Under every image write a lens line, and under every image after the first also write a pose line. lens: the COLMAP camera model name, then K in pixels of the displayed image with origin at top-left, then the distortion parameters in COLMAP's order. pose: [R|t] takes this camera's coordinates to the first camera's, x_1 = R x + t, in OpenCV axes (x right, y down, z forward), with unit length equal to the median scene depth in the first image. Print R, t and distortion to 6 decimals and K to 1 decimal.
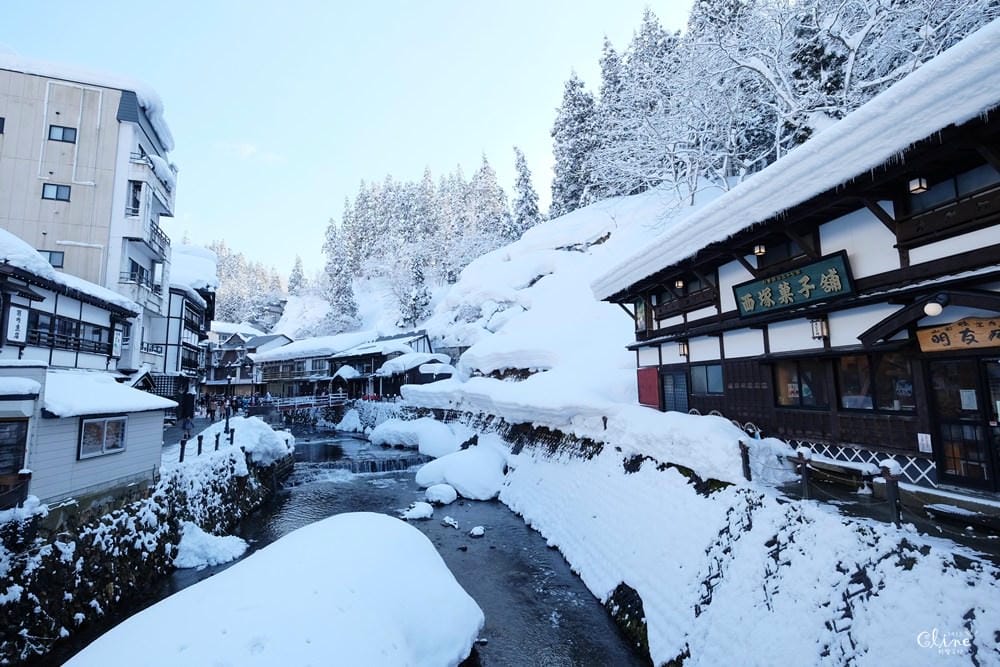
lens RADIAL K [[479.2, 0, 497.7], [0, 479.2, 328.0], [0, 0, 1]] dist [-0.001336, -0.000254]
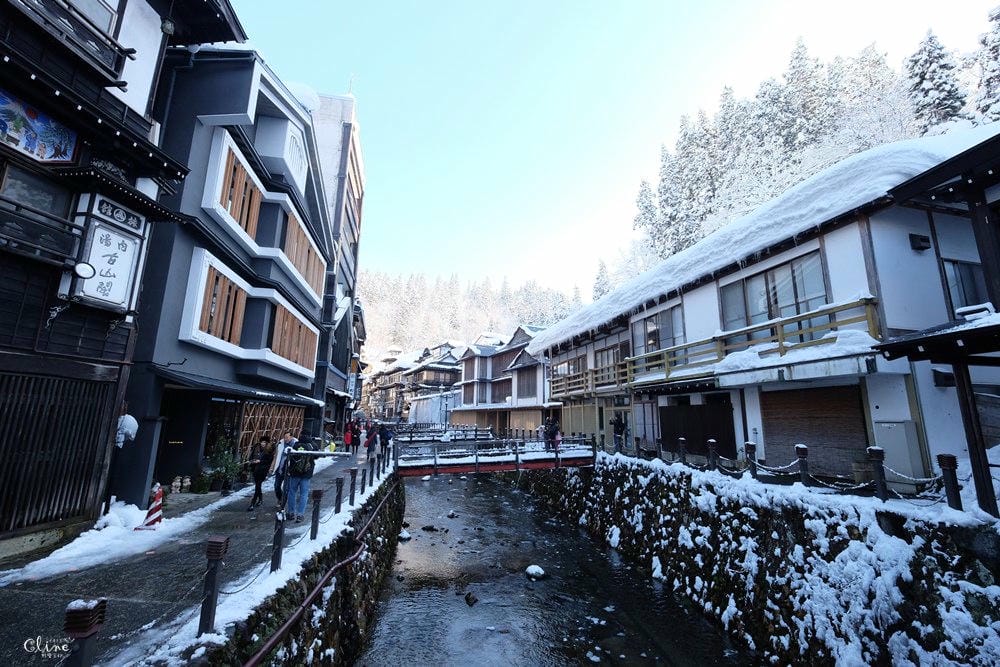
lens RADIAL K [[440.1, 0, 503.6], [0, 440.1, 329.0], [0, 0, 1]] dist [-0.002774, -0.000058]
pose [[0.814115, -0.095054, -0.572872, -0.286445], [0.047277, 0.994087, -0.097758, 0.081535], [0.578776, 0.052503, 0.813794, 0.631084]]
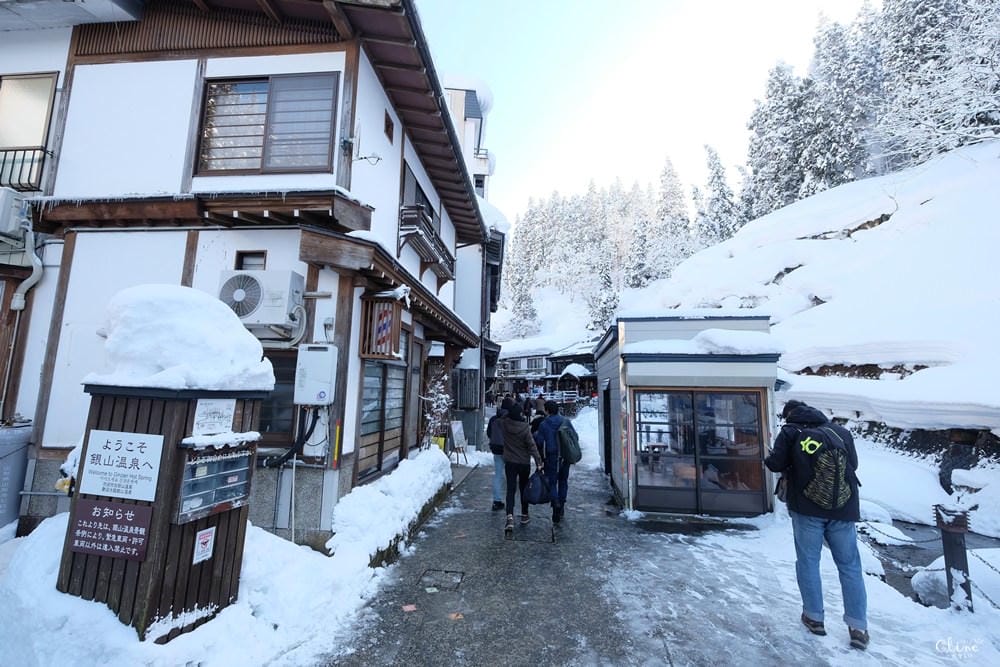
lens RADIAL K [[440.1, 0, 503.6], [0, 440.1, 329.0], [0, 0, 1]] dist [-0.002774, -0.000058]
pose [[0.965451, -0.008022, -0.260460, -0.148376], [0.003613, 0.999842, -0.017399, 0.013228], [0.260559, 0.015857, 0.965328, 0.033646]]
